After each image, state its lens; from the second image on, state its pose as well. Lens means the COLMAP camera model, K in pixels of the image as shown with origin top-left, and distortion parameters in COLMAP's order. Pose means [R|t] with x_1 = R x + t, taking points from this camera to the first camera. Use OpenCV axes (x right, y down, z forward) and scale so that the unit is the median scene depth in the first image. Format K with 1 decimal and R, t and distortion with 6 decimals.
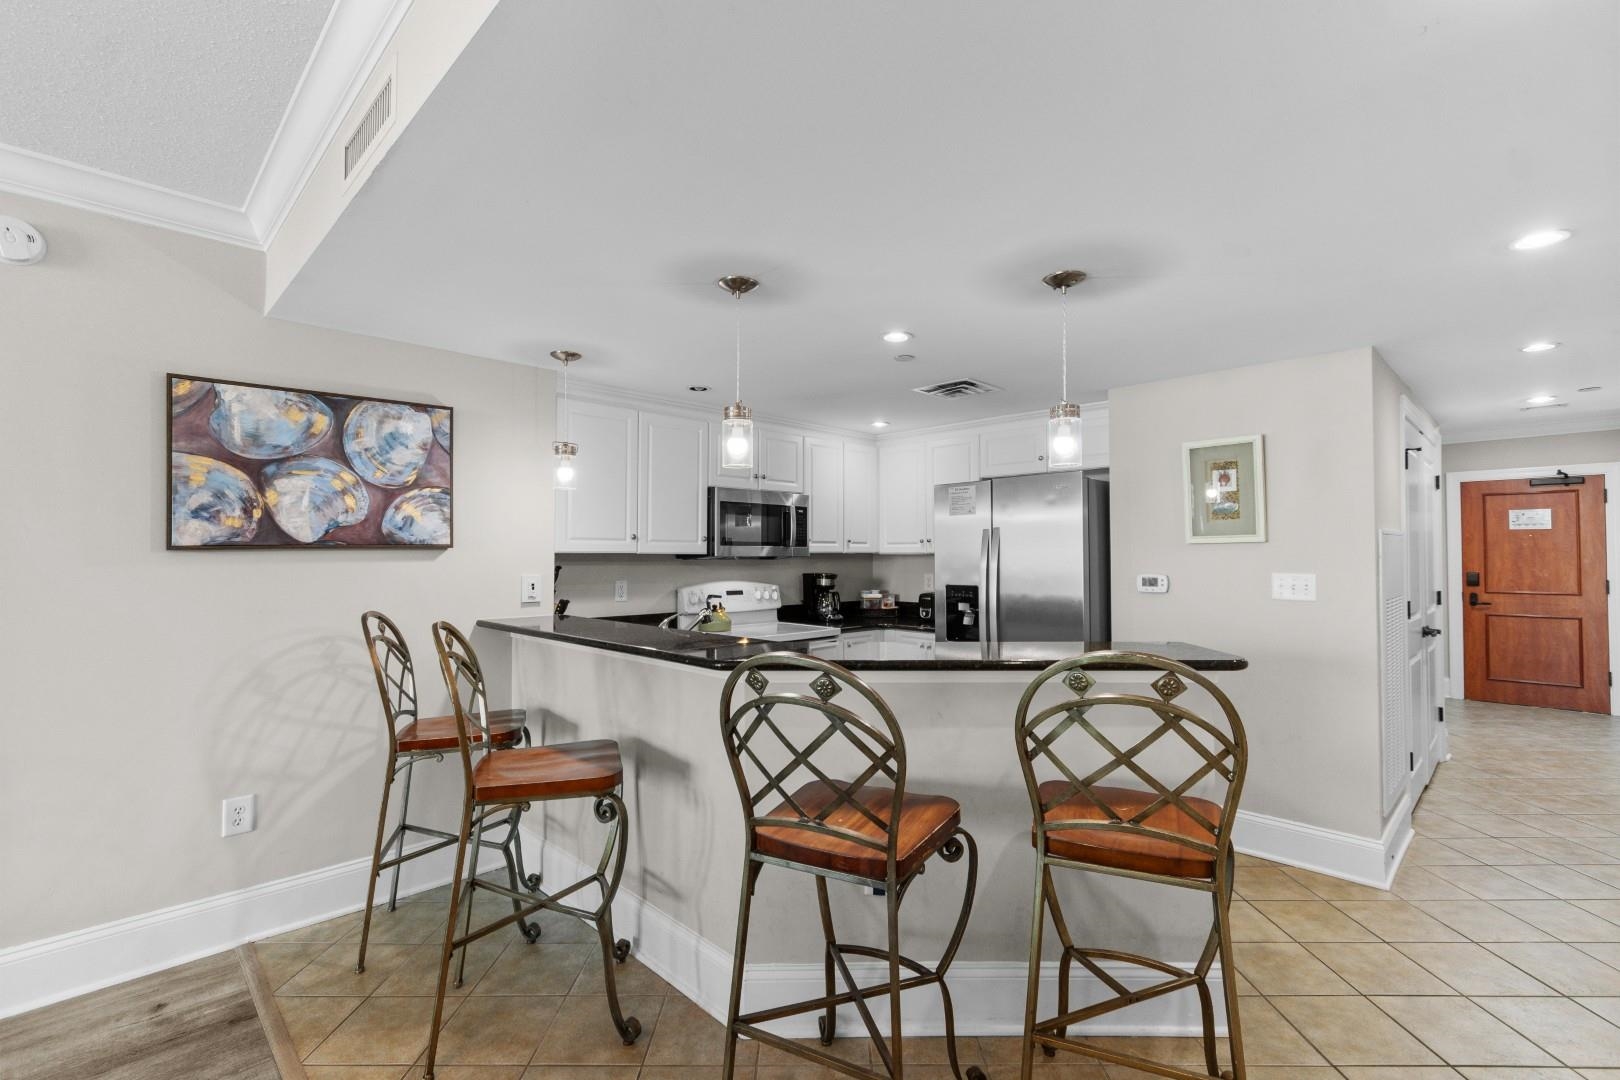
lens RADIAL K [[710.0, 0, 809.8], [0, 710.0, 545.2], [0, 0, 1]] dist [-0.008867, 0.000405]
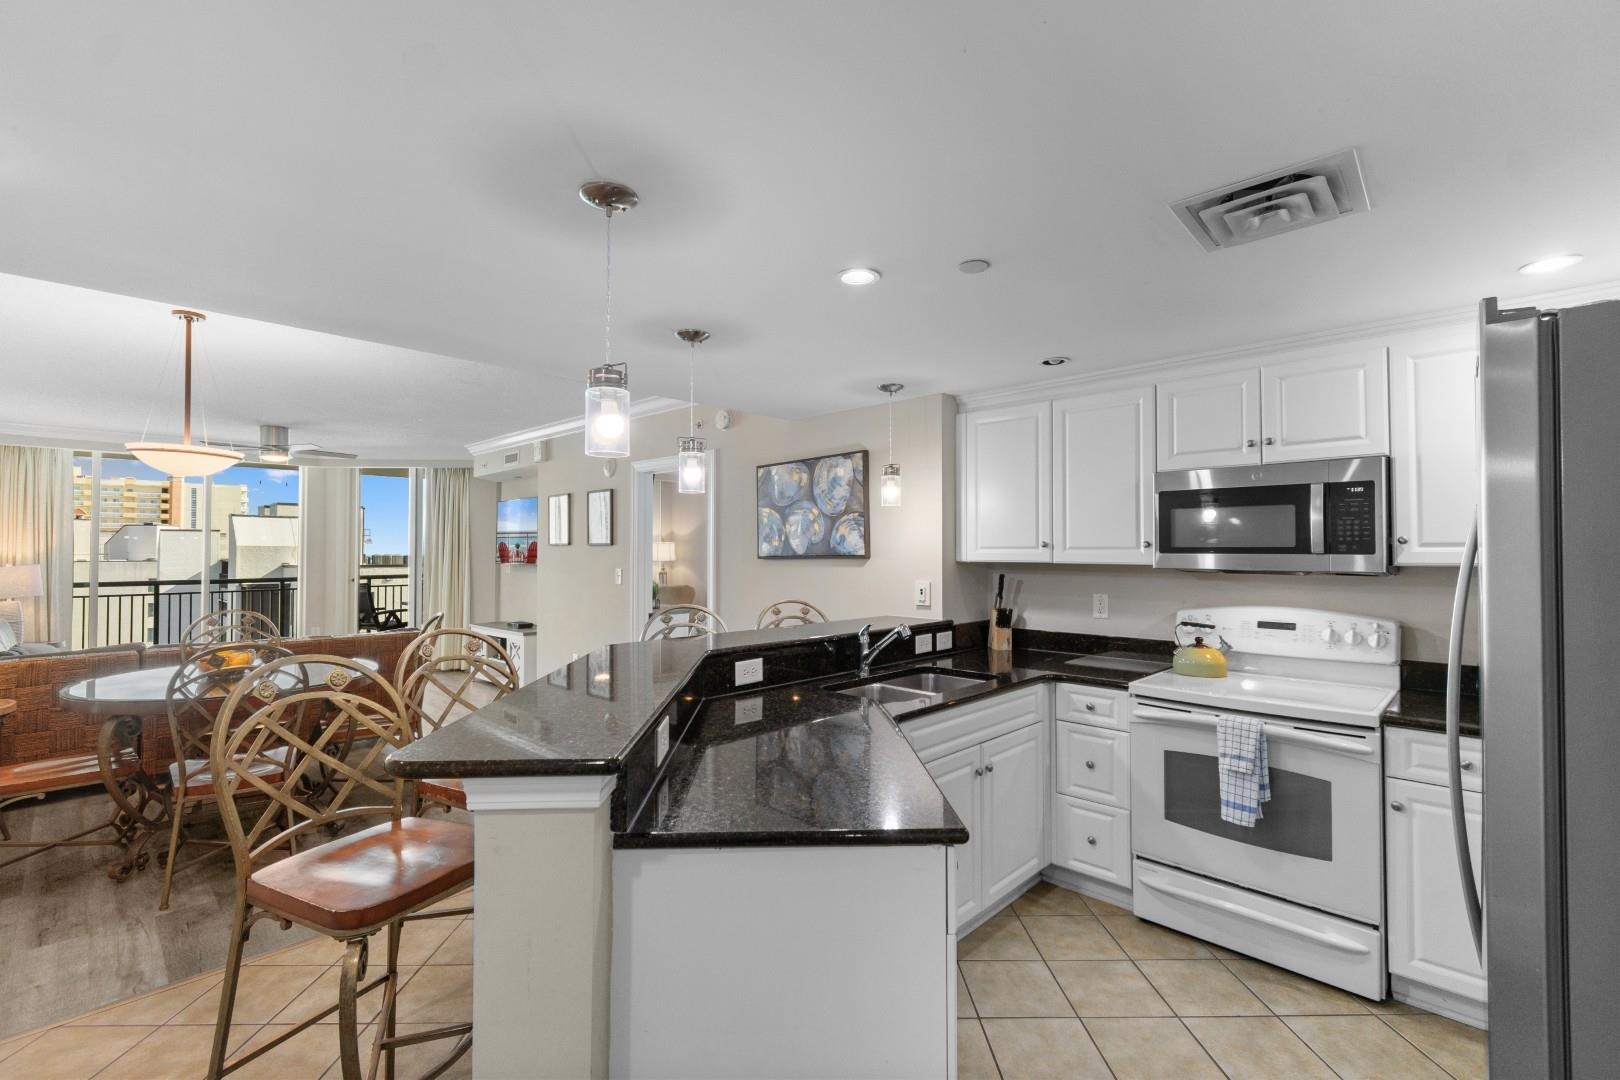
lens RADIAL K [[710.0, 0, 822.6], [0, 710.0, 542.2], [0, 0, 1]] dist [-0.008867, 0.000405]
pose [[0.035729, -0.009791, -0.999314, 0.838911], [0.016780, 0.999817, -0.009196, -0.015086], [0.999221, -0.016440, 0.035886, 0.923858]]
